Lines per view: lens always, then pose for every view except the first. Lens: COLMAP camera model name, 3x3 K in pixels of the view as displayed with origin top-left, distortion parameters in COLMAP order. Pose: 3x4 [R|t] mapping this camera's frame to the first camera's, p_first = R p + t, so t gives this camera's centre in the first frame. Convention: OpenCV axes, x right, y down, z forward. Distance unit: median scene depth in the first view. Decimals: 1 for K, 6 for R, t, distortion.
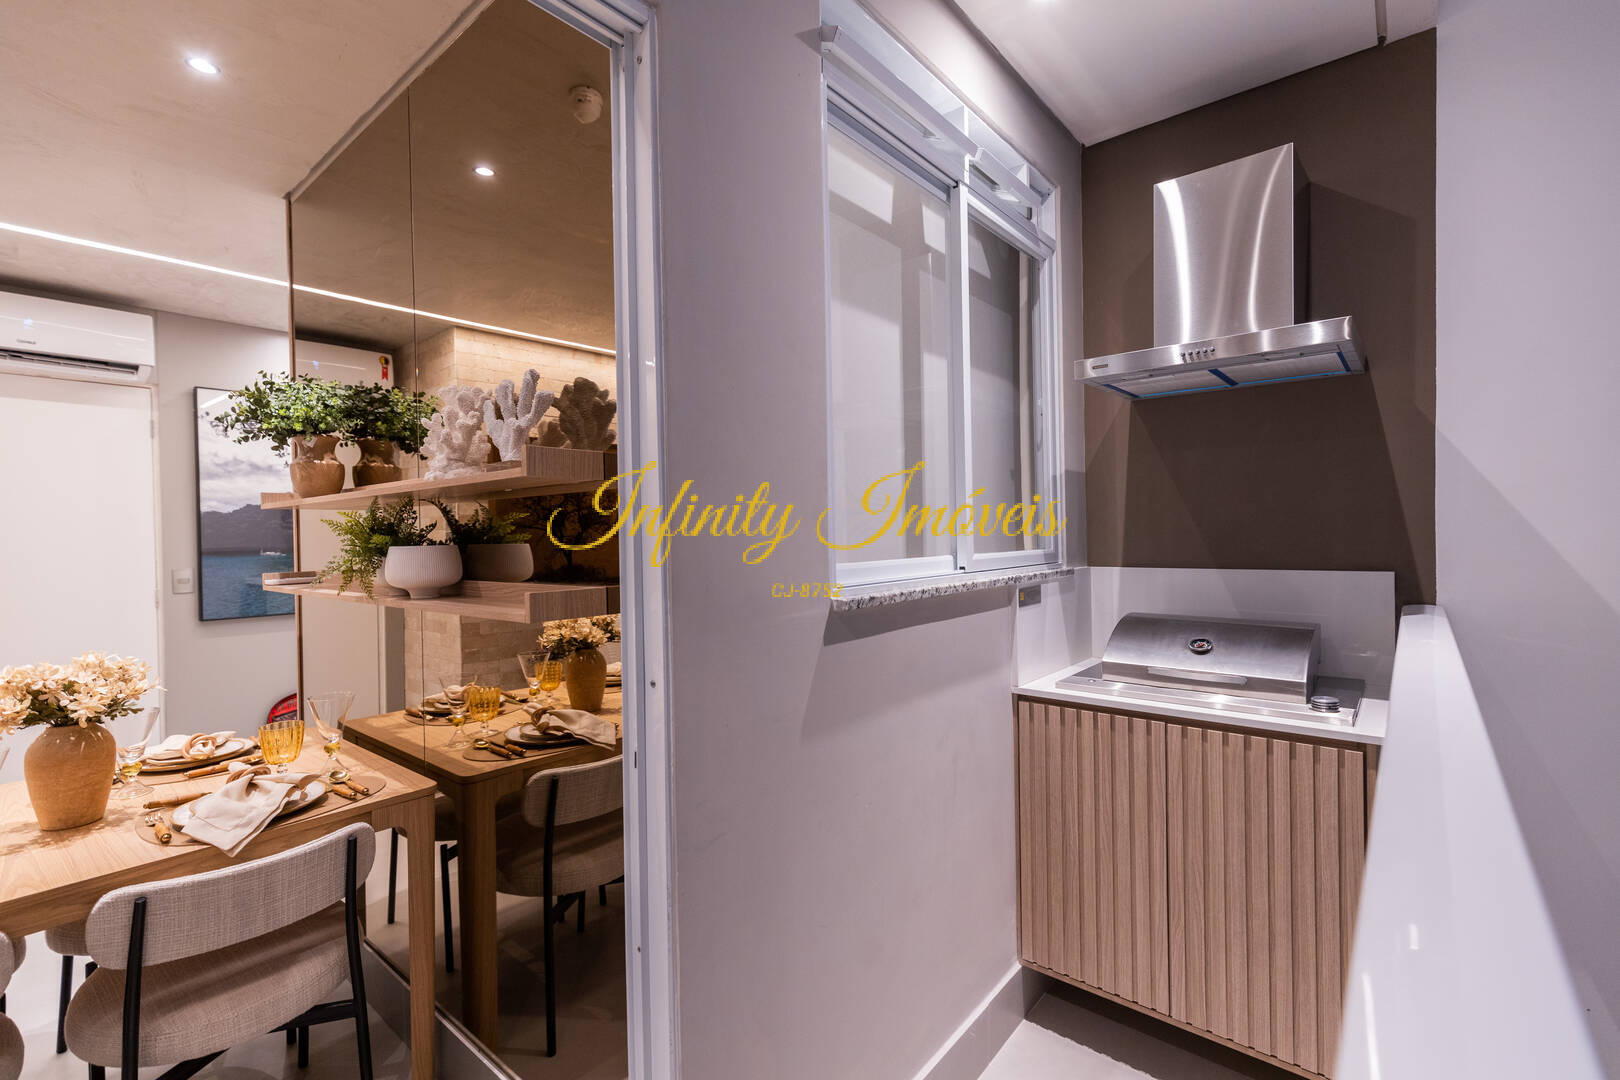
lens RADIAL K [[723.1, 0, 813.4], [0, 723.1, 539.0], [0, 0, 1]] dist [0.001231, -0.000446]
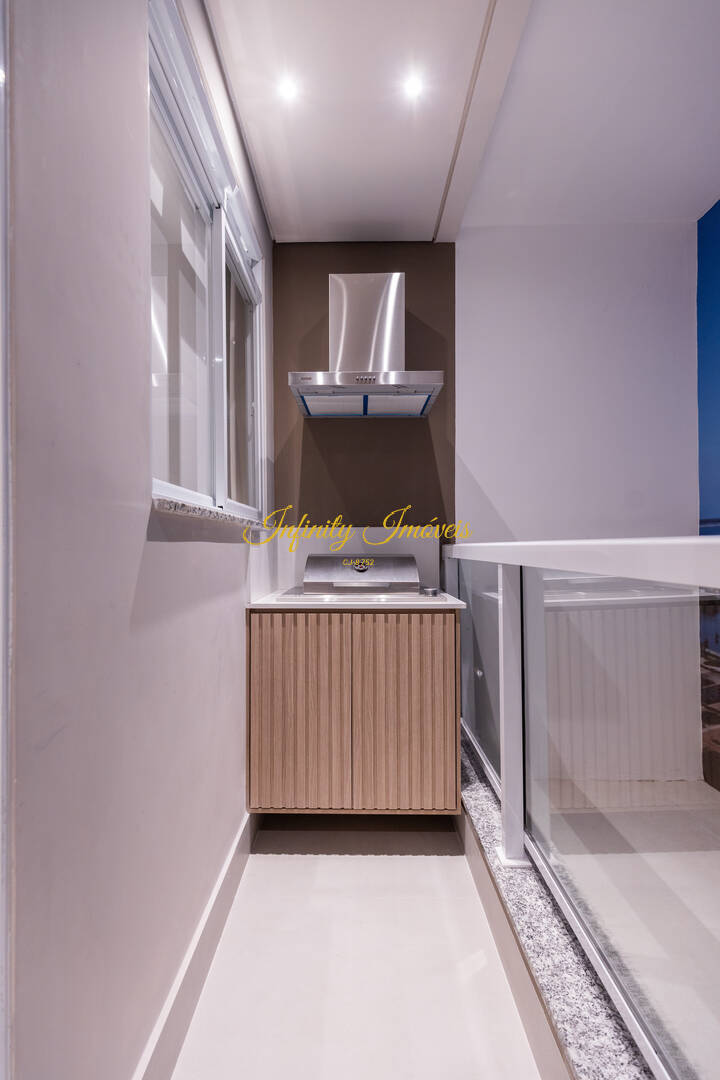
lens RADIAL K [[482.1, 0, 355.8], [0, 482.1, 542.1], [0, 0, 1]] dist [0.001231, -0.000446]
pose [[0.780657, 0.013555, 0.624813, -0.131946], [0.002577, 0.999686, -0.024907, 0.119511], [-0.624954, 0.021054, 0.780377, 0.185043]]
